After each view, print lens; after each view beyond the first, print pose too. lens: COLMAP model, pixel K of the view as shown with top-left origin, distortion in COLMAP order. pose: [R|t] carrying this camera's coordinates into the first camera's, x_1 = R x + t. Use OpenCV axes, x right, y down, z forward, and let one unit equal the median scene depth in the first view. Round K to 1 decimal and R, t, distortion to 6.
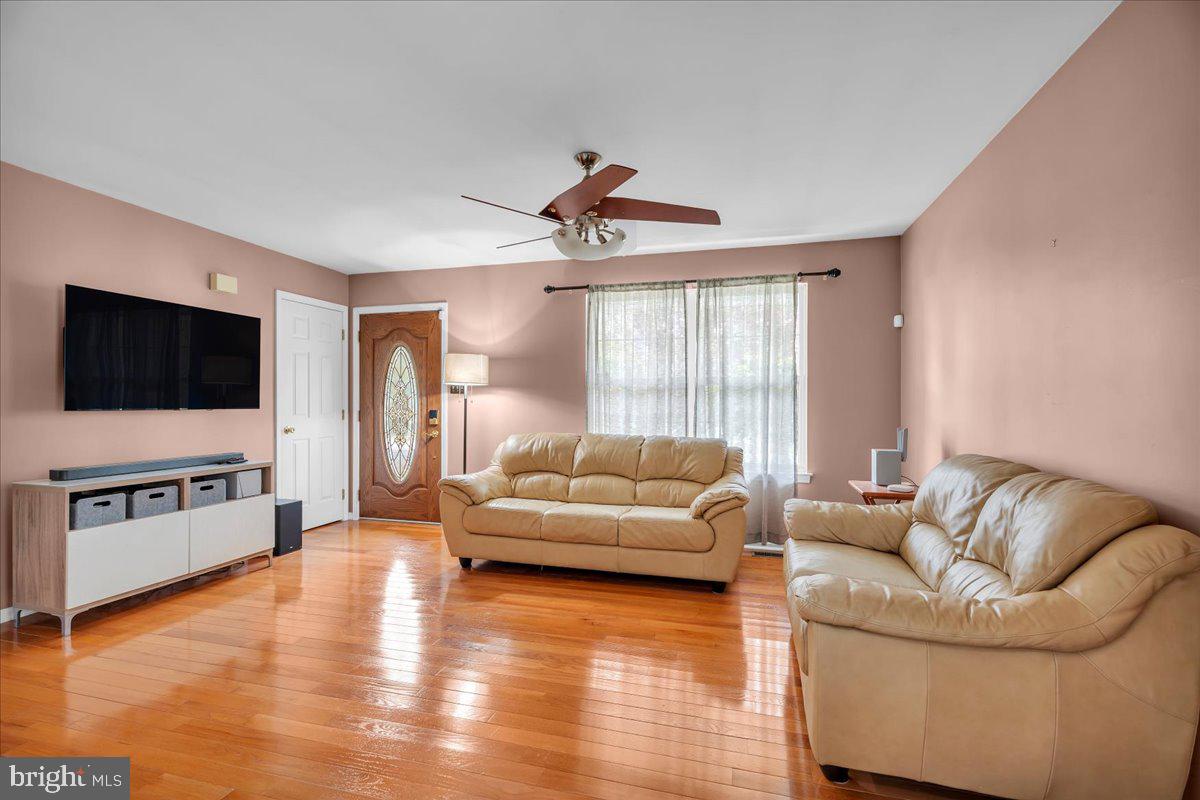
lens RADIAL K [[537.8, 0, 598.7], [0, 537.8, 402.6], [0, 0, 1]] dist [-0.003007, 0.000064]
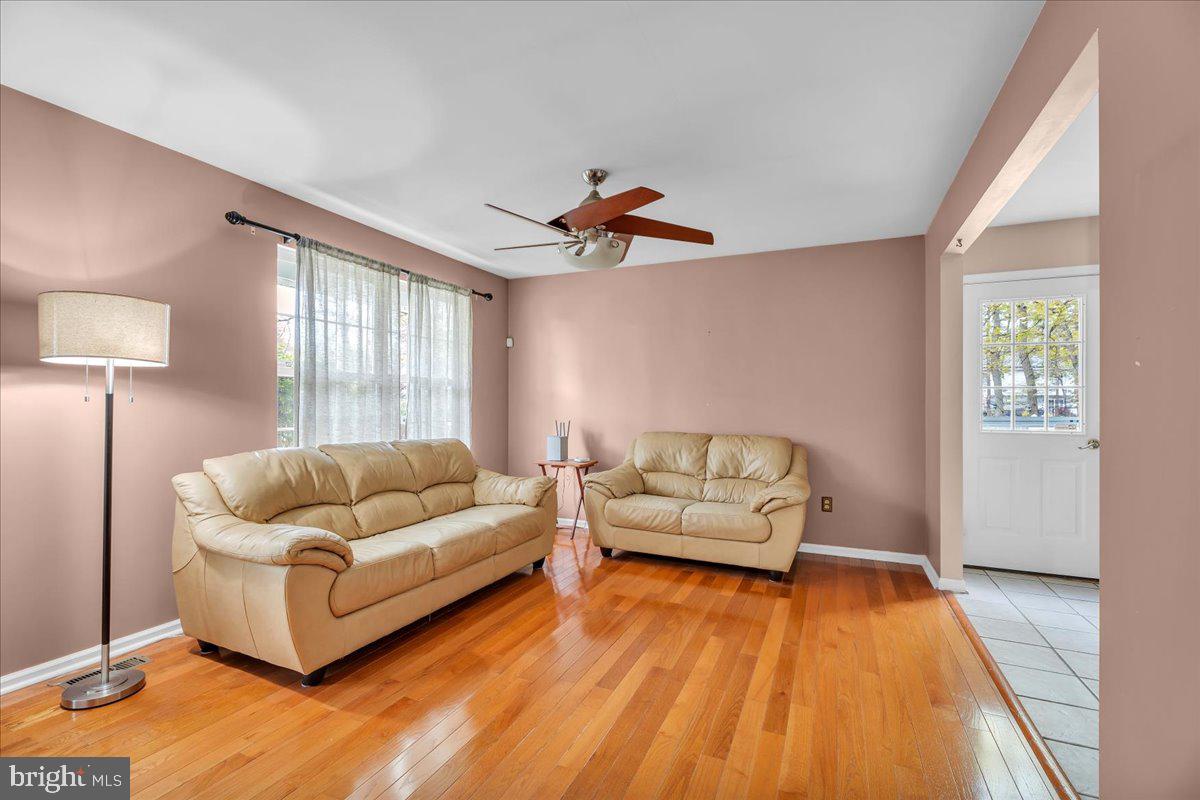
lens RADIAL K [[537.8, 0, 594.0], [0, 537.8, 401.9], [0, 0, 1]] dist [-0.003007, 0.000064]
pose [[0.158491, 0.001825, 0.987359, -0.693129], [-0.006892, 0.999976, -0.000742, -0.002819], [-0.987336, -0.006687, 0.158500, 0.537597]]
